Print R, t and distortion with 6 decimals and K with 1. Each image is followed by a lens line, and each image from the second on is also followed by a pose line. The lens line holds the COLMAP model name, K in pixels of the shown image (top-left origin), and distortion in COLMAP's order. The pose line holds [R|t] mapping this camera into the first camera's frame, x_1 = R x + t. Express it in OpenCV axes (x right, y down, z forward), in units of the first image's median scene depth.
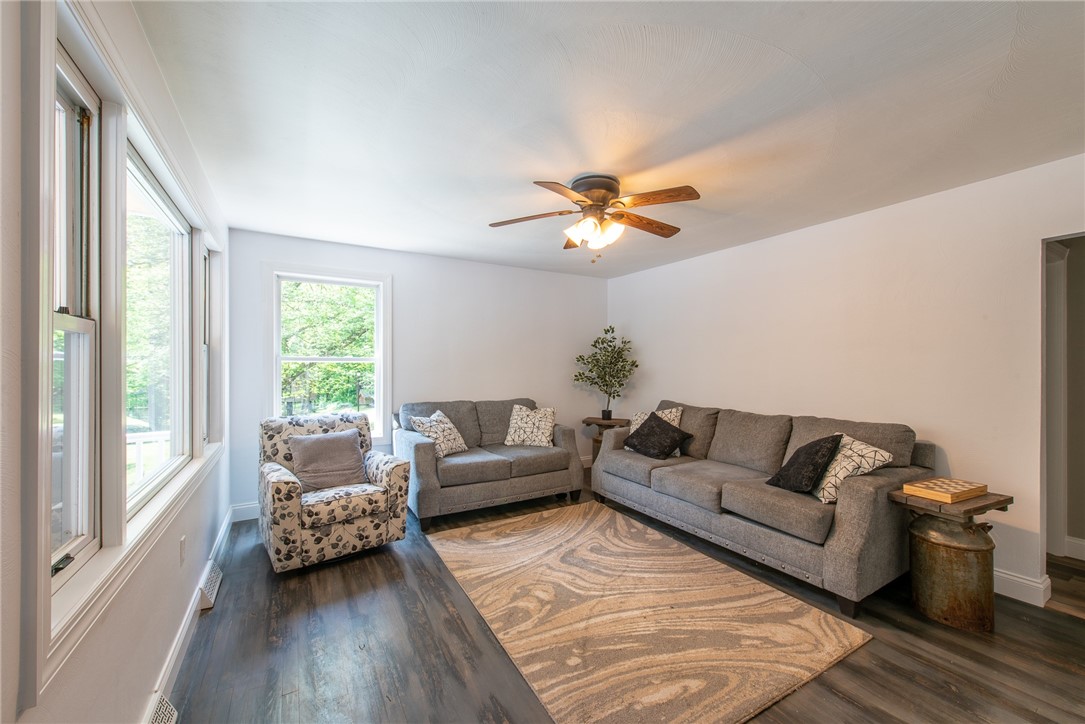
lens RADIAL K [[424.2, 0, 548.8], [0, 424.2, 361.1], [0, 0, 1]] dist [0.009903, -0.002619]
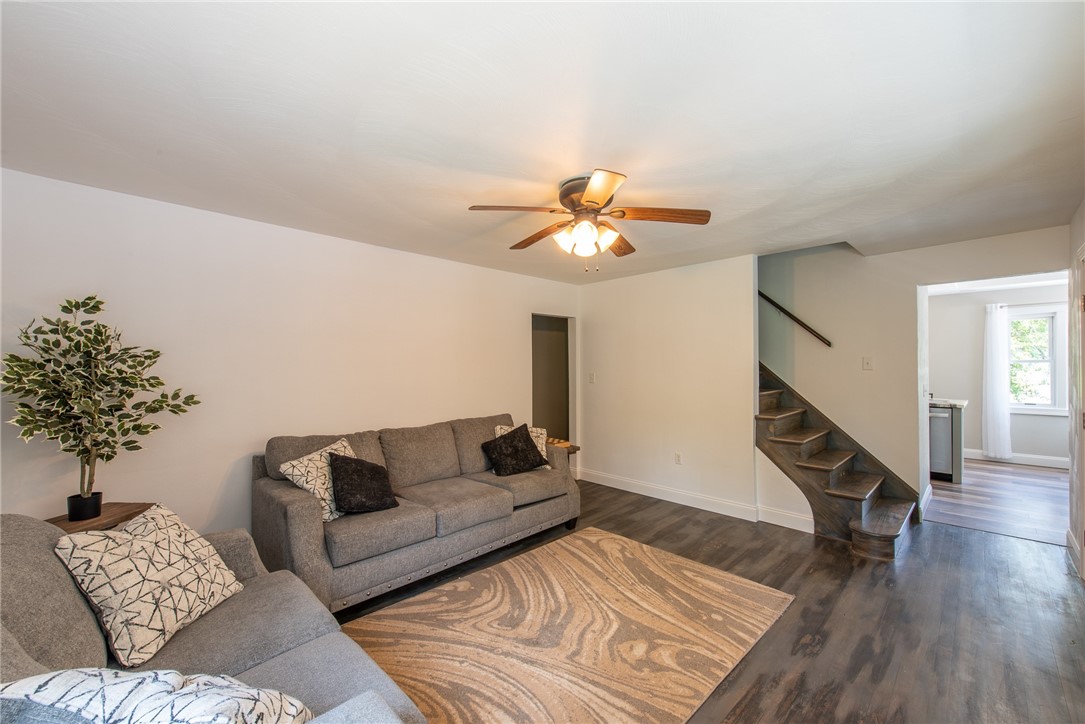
lens RADIAL K [[424.2, 0, 548.9], [0, 424.2, 363.7], [0, 0, 1]] dist [0.009903, -0.002619]
pose [[-0.233531, 0.006254, 0.972329, -0.800207], [-0.000970, 0.999977, -0.006665, -0.025715], [-0.972349, -0.002500, -0.233520, 1.351817]]
